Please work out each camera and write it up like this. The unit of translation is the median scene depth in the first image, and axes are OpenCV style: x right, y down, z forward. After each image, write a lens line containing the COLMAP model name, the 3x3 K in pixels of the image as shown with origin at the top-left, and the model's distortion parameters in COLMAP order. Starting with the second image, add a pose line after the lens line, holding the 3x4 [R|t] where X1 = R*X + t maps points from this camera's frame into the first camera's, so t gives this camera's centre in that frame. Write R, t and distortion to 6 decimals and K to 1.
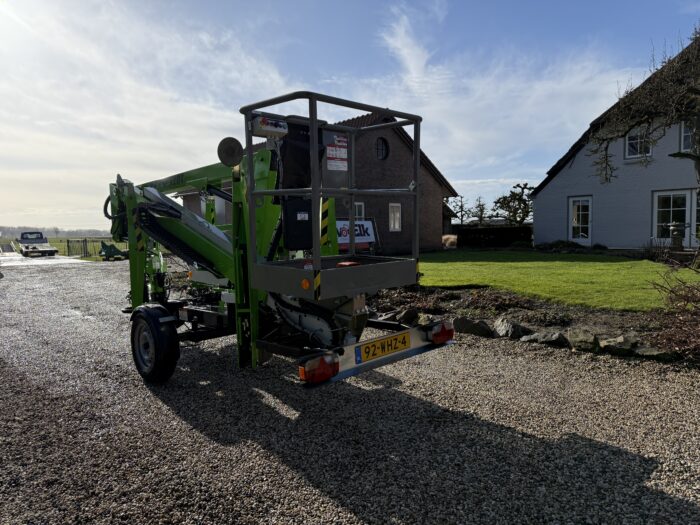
lens RADIAL K [[487.5, 0, 347.9], [0, 487.5, 263.5], [0, 0, 1]] dist [0.076009, -0.085259]
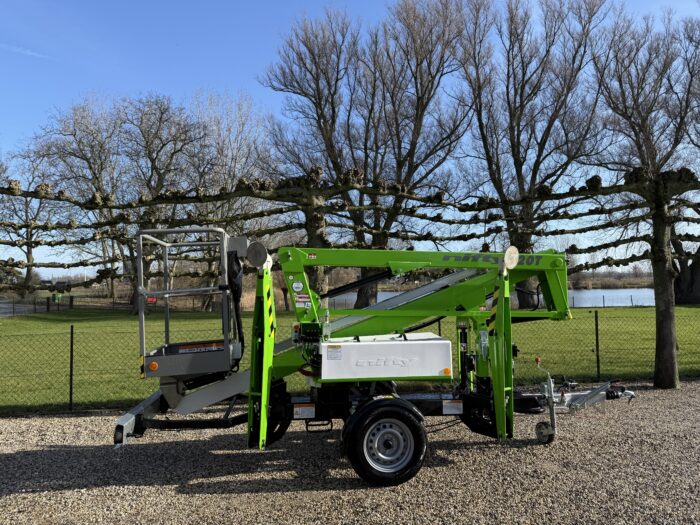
lens RADIAL K [[488.7, 0, 350.0], [0, 488.7, 262.5], [0, 0, 1]] dist [0.062819, -0.063649]
pose [[-0.591203, -0.005305, -0.806505, 0.670954], [-0.027665, 0.999523, 0.013705, -0.216830], [0.806048, 0.030415, -0.591068, 1.779416]]
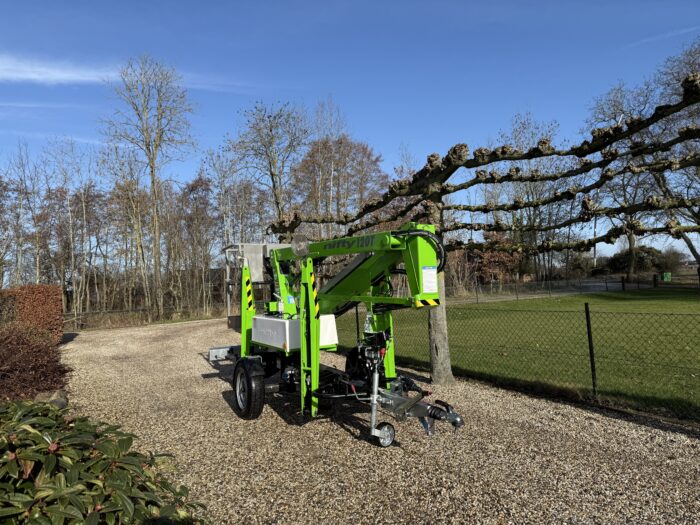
lens RADIAL K [[487.4, 0, 350.2], [0, 487.4, 267.9], [0, 0, 1]] dist [0.077241, -0.093485]
pose [[-0.959477, 0.082360, 0.269481, -0.803571], [0.092142, 0.995461, 0.023830, -0.187579], [-0.266295, 0.047695, -0.962711, 2.474253]]
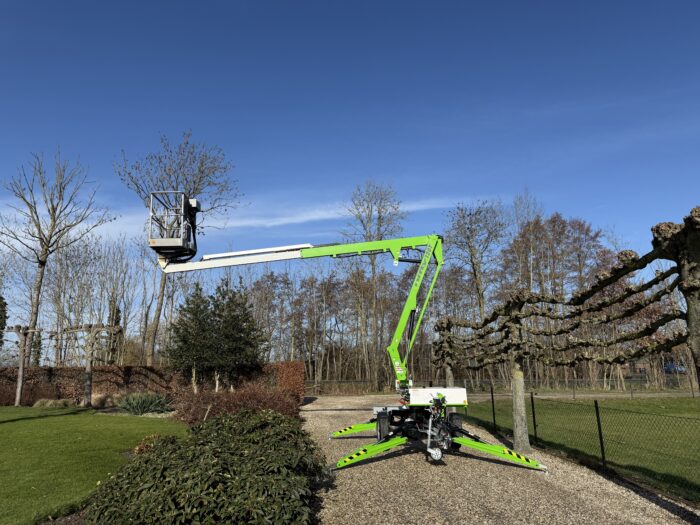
lens RADIAL K [[487.5, 0, 347.9], [0, 487.5, 263.5], [0, 0, 1]] dist [0.076009, -0.085259]
pose [[-0.744263, 0.166555, 0.646786, -1.733883], [0.070616, 0.982602, -0.171773, -0.280066], [-0.664143, -0.082171, -0.743076, 3.262678]]
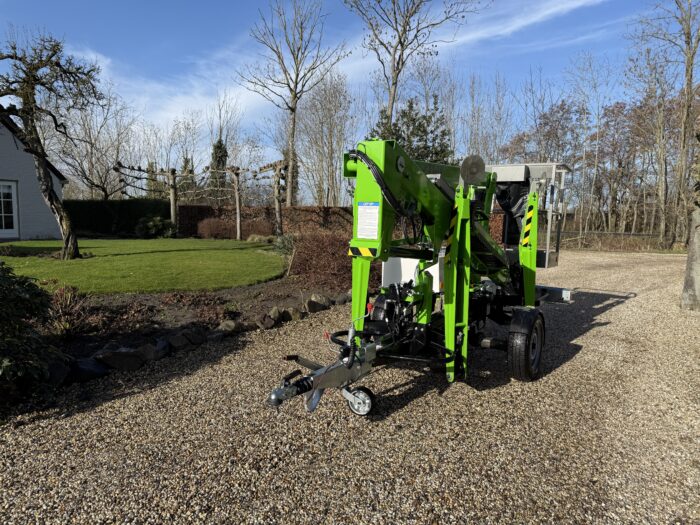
lens RADIAL K [[489.1, 0, 347.3], [0, 489.1, 266.0], [0, 0, 1]] dist [0.060392, -0.058046]
pose [[-0.217477, -0.081499, 0.972657, -1.383301], [0.055699, 0.993848, 0.095728, -0.129625], [-0.974475, 0.074995, -0.211600, 1.663096]]
